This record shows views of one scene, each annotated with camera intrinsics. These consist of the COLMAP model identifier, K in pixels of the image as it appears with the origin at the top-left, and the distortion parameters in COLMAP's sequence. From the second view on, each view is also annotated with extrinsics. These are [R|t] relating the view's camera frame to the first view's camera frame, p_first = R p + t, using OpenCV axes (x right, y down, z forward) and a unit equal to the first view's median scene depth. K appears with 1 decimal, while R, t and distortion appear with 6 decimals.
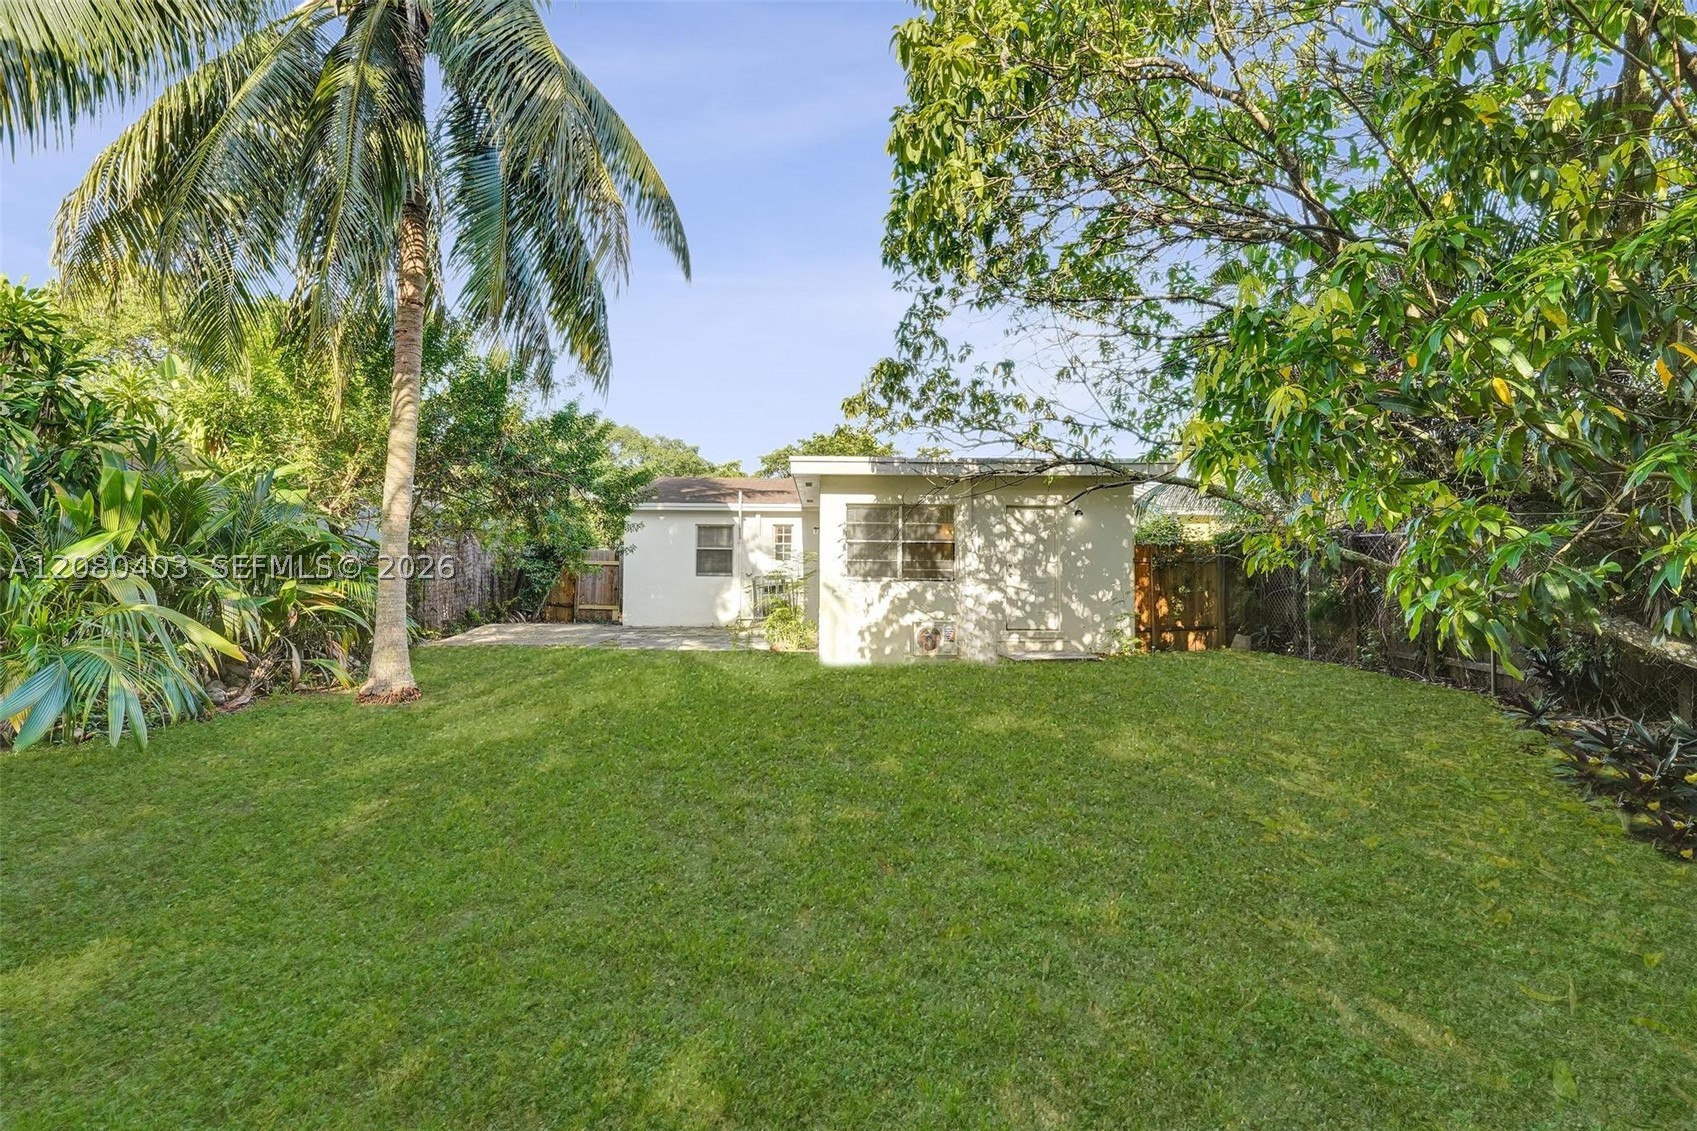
lens RADIAL K [[667.8, 0, 844.2], [0, 667.8, 560.9], [0, 0, 1]] dist [-0.007434, -0.000193]
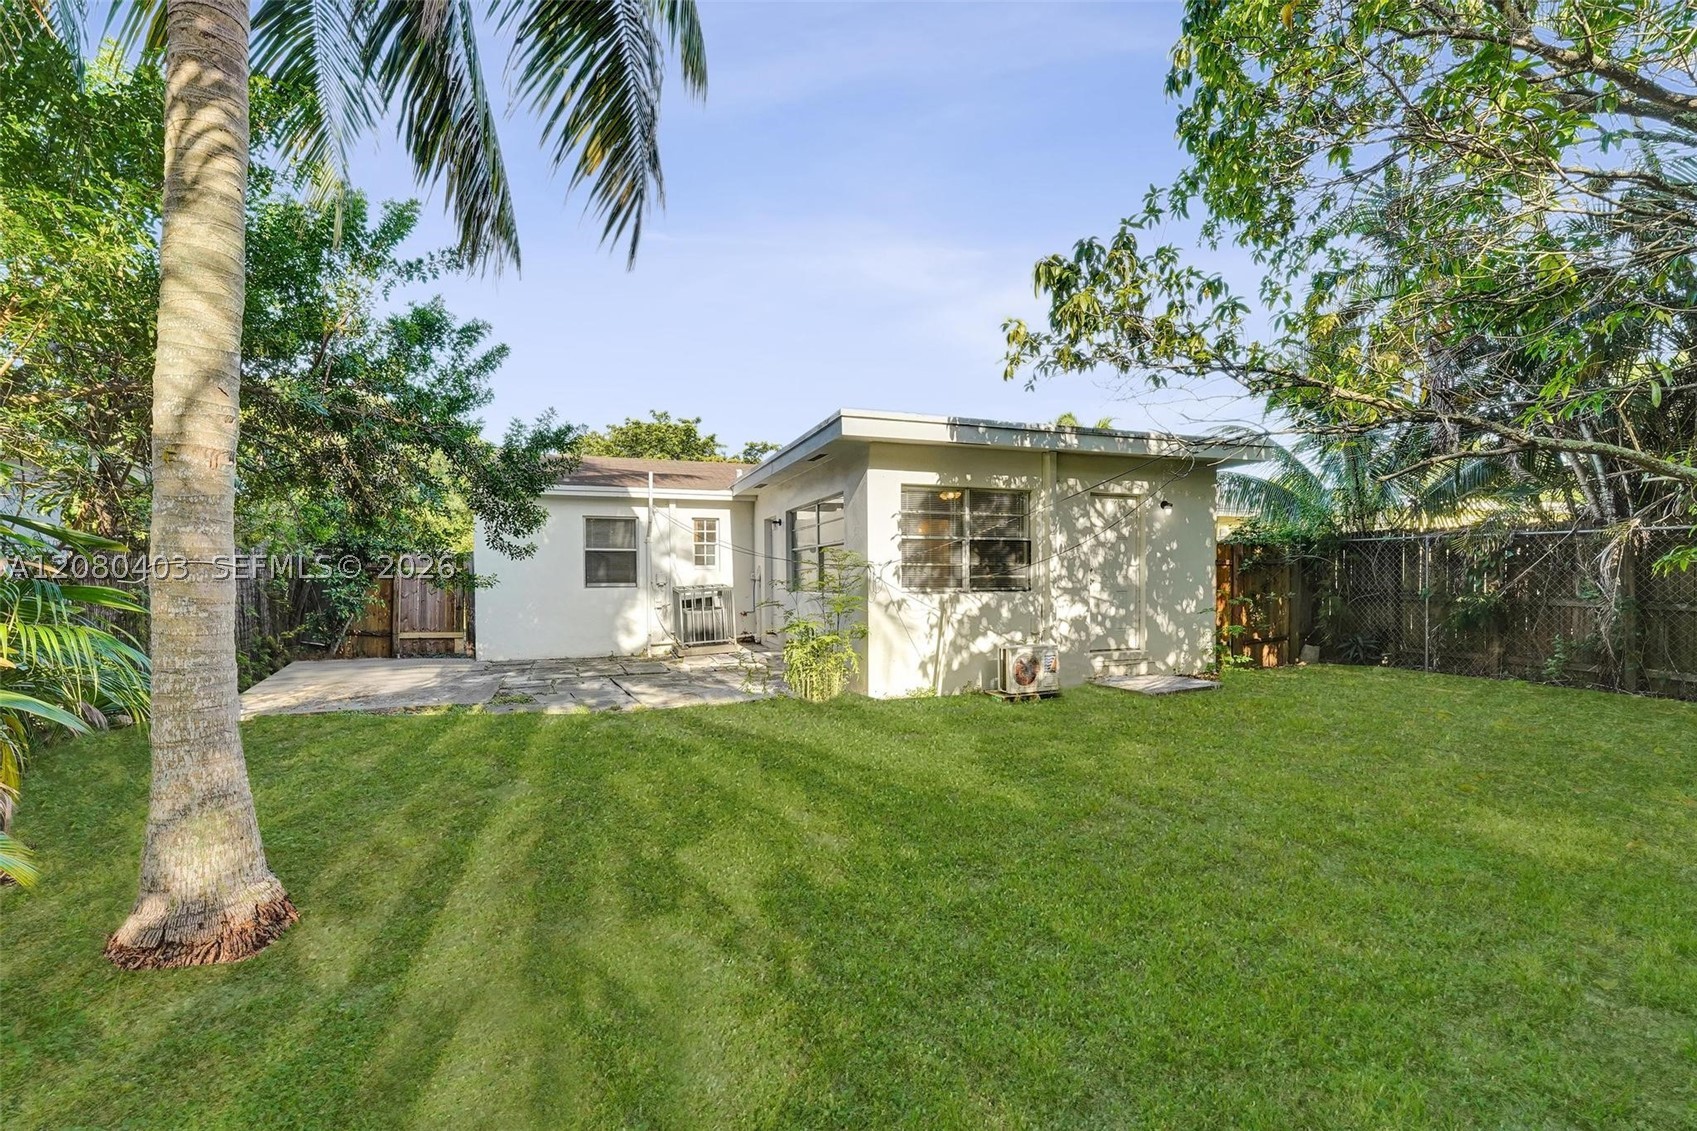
lens RADIAL K [[687.7, 0, 849.0], [0, 687.7, 599.2], [0, 0, 1]] dist [-0.020883, 0.000019]
pose [[0.952134, -0.021541, 0.304921, -0.269643], [0.006472, 0.998711, 0.050345, -0.001467], [-0.305612, -0.045961, 0.951046, 0.320132]]
